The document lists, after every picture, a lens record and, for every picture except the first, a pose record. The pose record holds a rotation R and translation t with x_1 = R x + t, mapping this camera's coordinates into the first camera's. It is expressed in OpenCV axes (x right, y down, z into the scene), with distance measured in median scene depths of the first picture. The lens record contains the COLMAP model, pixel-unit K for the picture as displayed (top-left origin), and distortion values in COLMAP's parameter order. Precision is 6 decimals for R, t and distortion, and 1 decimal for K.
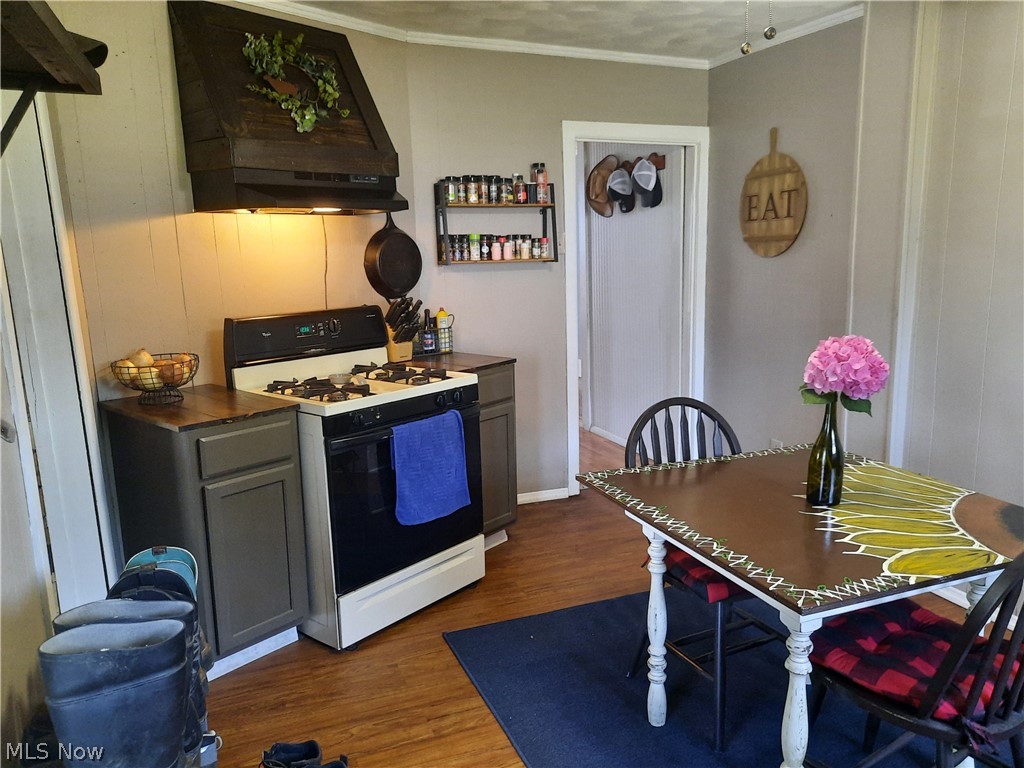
lens RADIAL K [[757.2, 0, 508.5], [0, 757.2, 385.9], [0, 0, 1]] dist [0.045954, -0.043082]
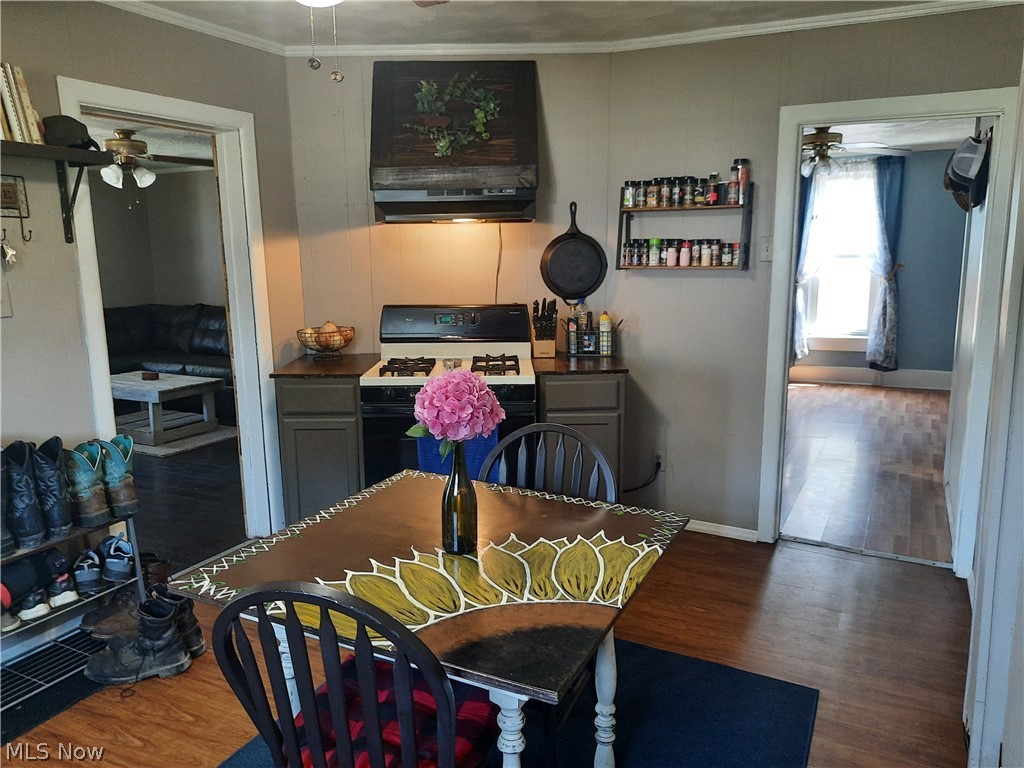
lens RADIAL K [[757.2, 0, 509.1], [0, 757.2, 381.5], [0, 0, 1]] dist [0.045954, -0.043082]
pose [[0.654917, 0.150226, -0.740619, 0.580998], [-0.144429, 0.986859, 0.072456, -0.063869], [0.741771, 0.059514, 0.668008, 0.226526]]
